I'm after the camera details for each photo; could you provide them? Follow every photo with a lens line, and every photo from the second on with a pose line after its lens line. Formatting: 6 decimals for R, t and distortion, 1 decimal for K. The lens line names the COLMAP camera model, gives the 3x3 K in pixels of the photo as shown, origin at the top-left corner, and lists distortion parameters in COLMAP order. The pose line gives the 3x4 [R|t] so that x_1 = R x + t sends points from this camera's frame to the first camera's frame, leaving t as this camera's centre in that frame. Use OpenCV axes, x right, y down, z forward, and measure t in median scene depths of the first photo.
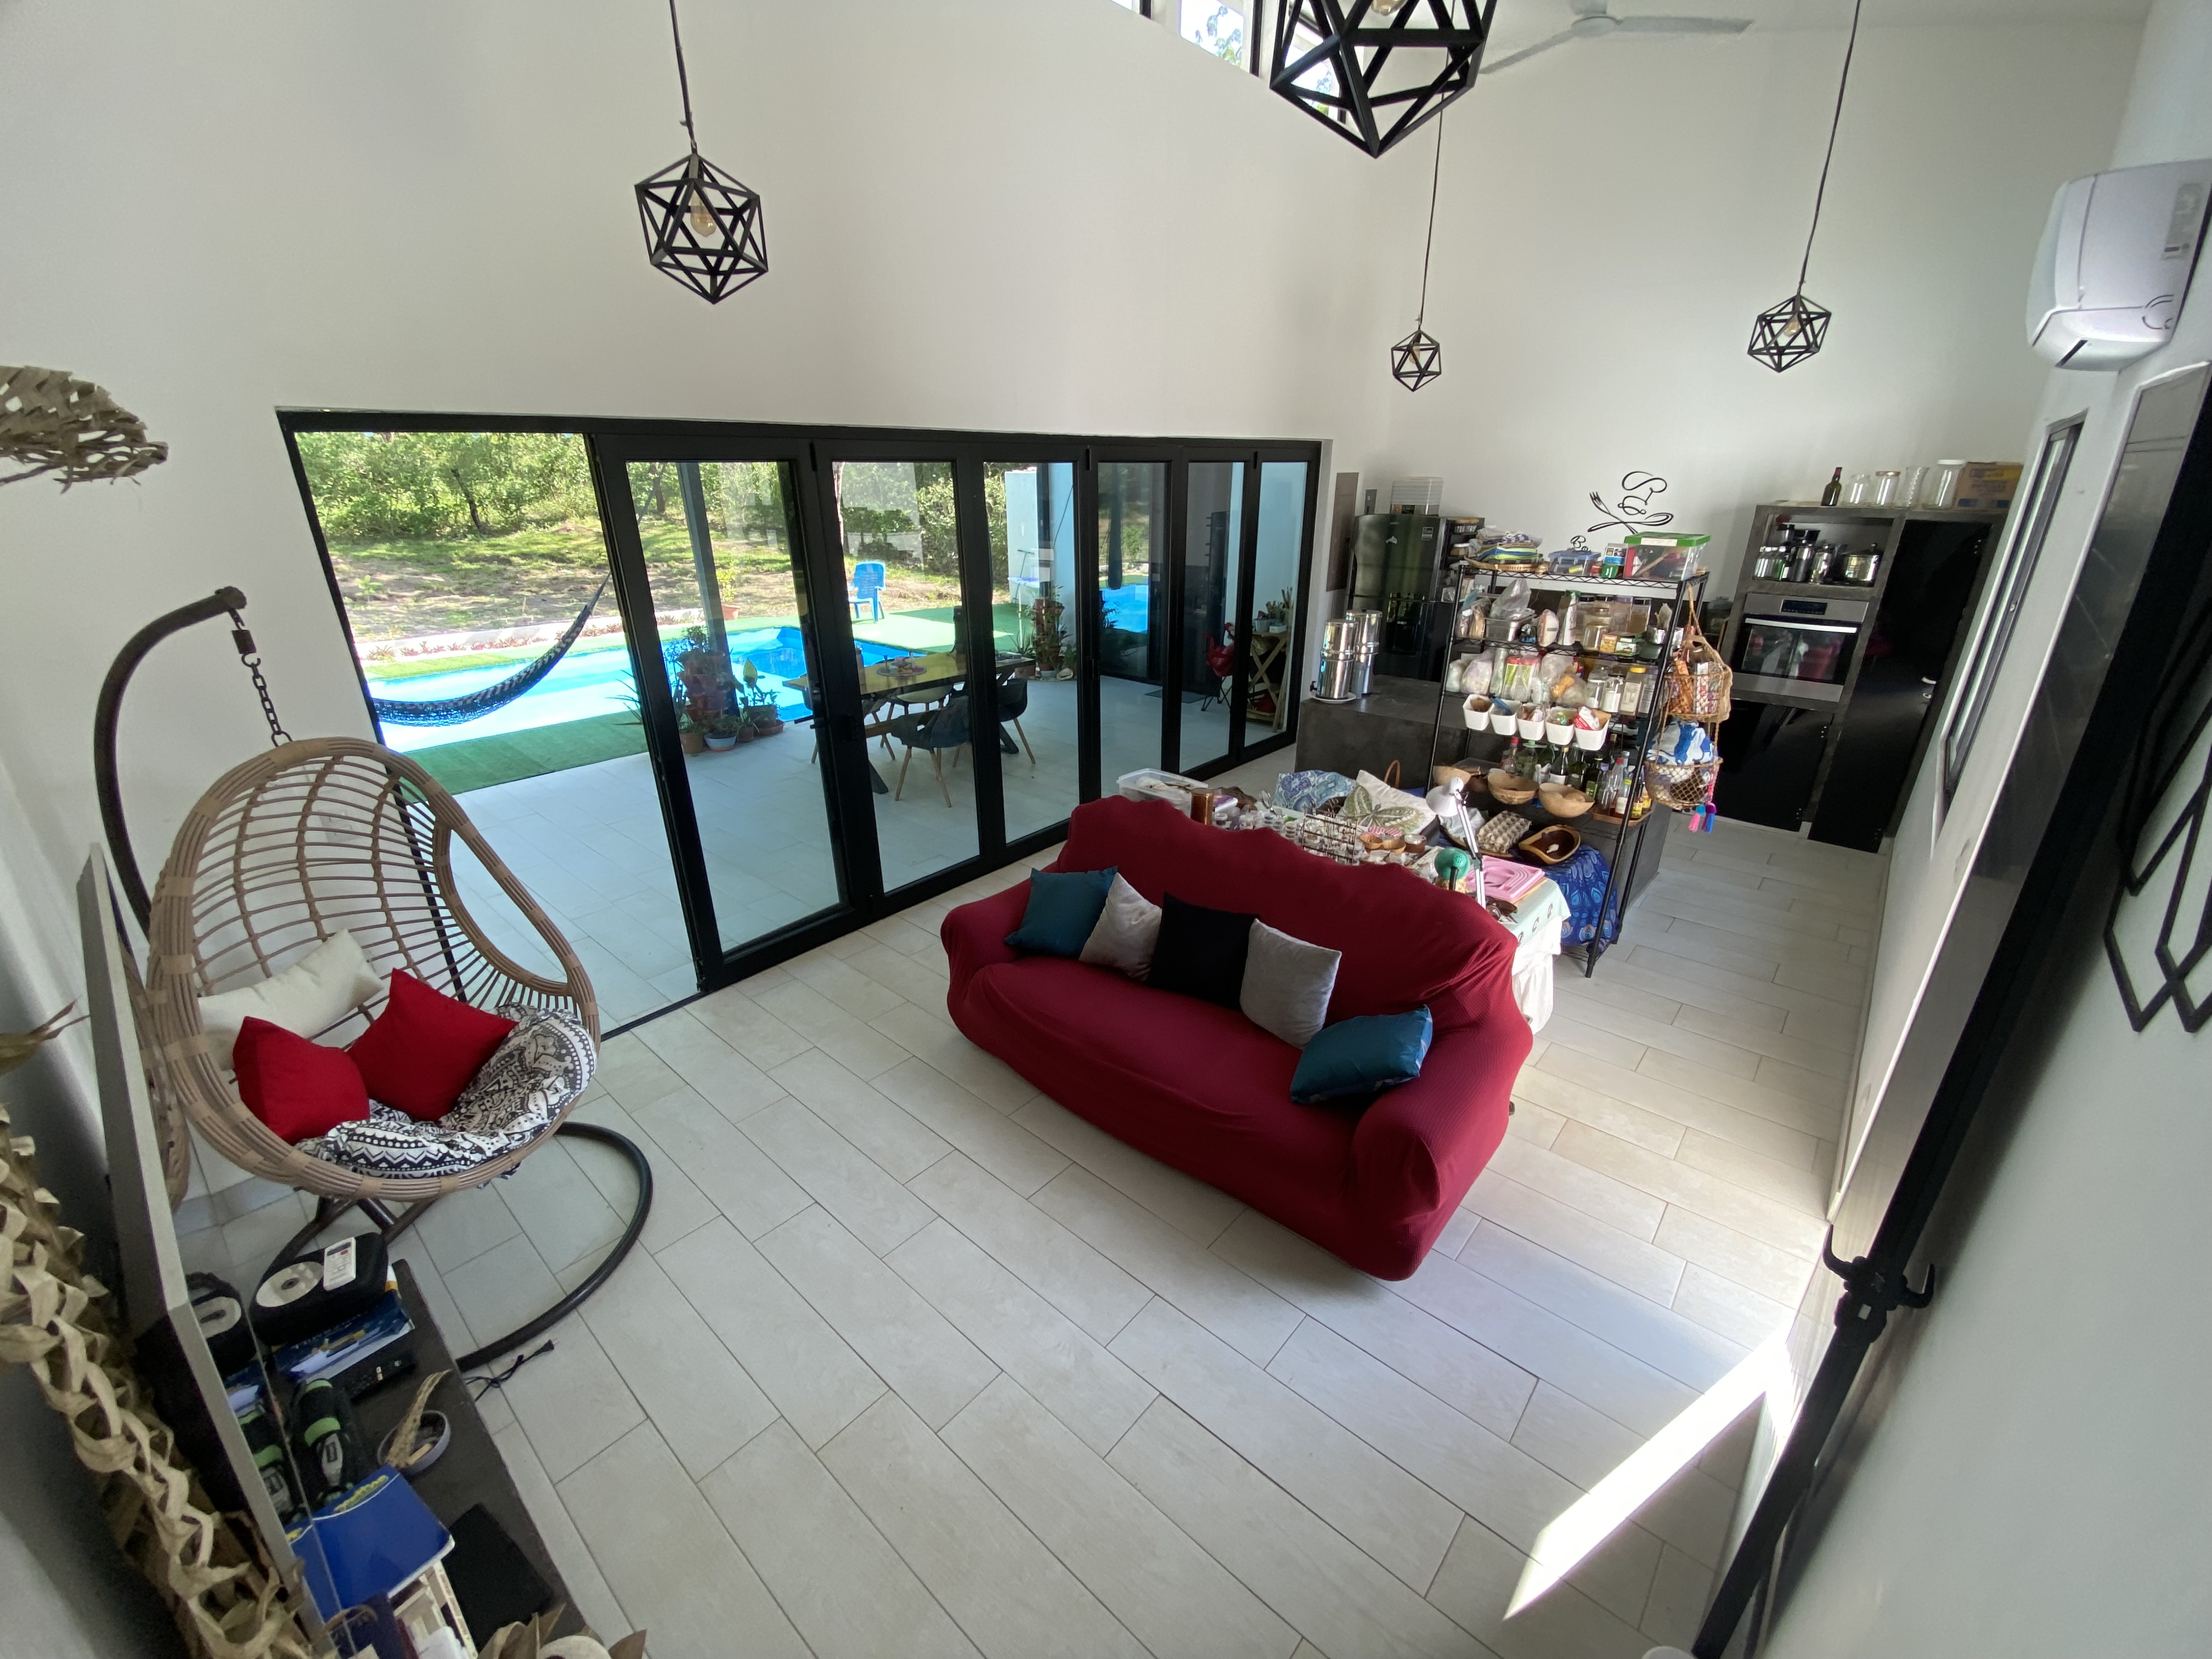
lens RADIAL K [[898.1, 0, 1105.9], [0, 898.1, 827.4], [0, 0, 1]] dist [0.002777, 0.000122]
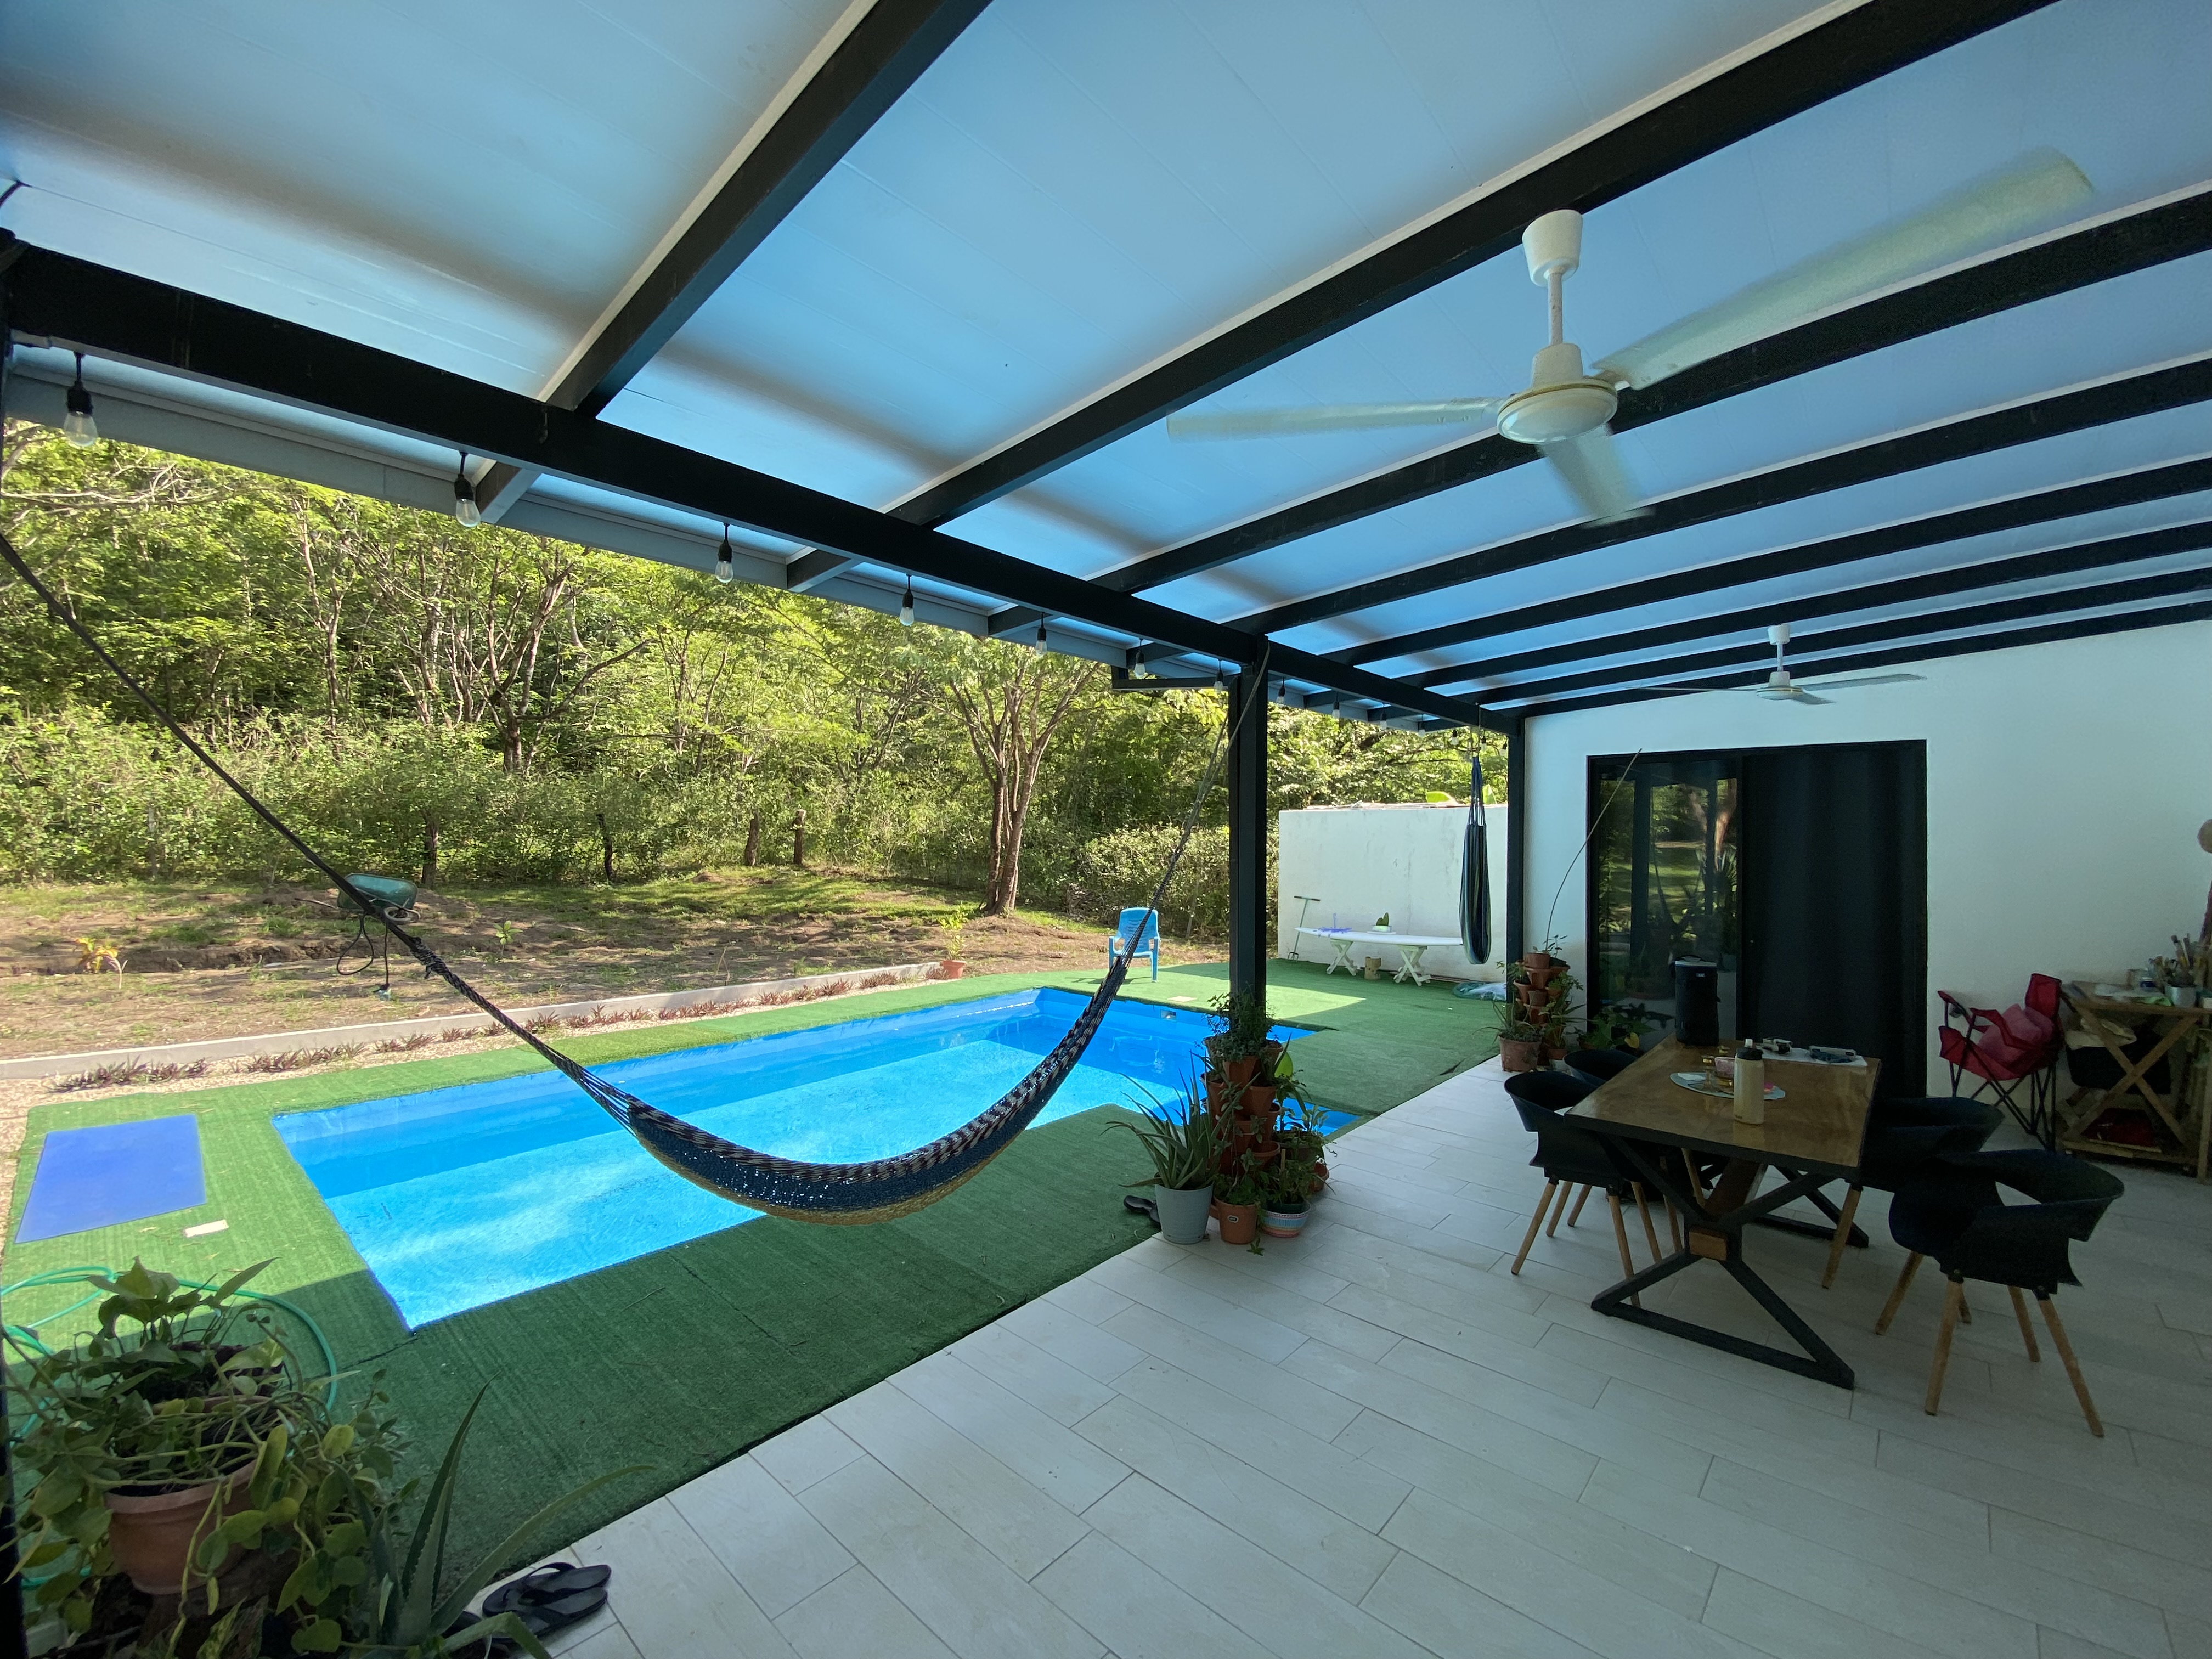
lens RADIAL K [[898.1, 0, 1105.4], [0, 898.1, 838.4], [0, 0, 1]] dist [0.002777, 0.000122]
pose [[0.999935, 0.007083, -0.008881, -0.296065], [-0.009912, 0.925963, -0.377484, -0.055542], [0.005550, 0.377547, 0.925974, 0.250230]]
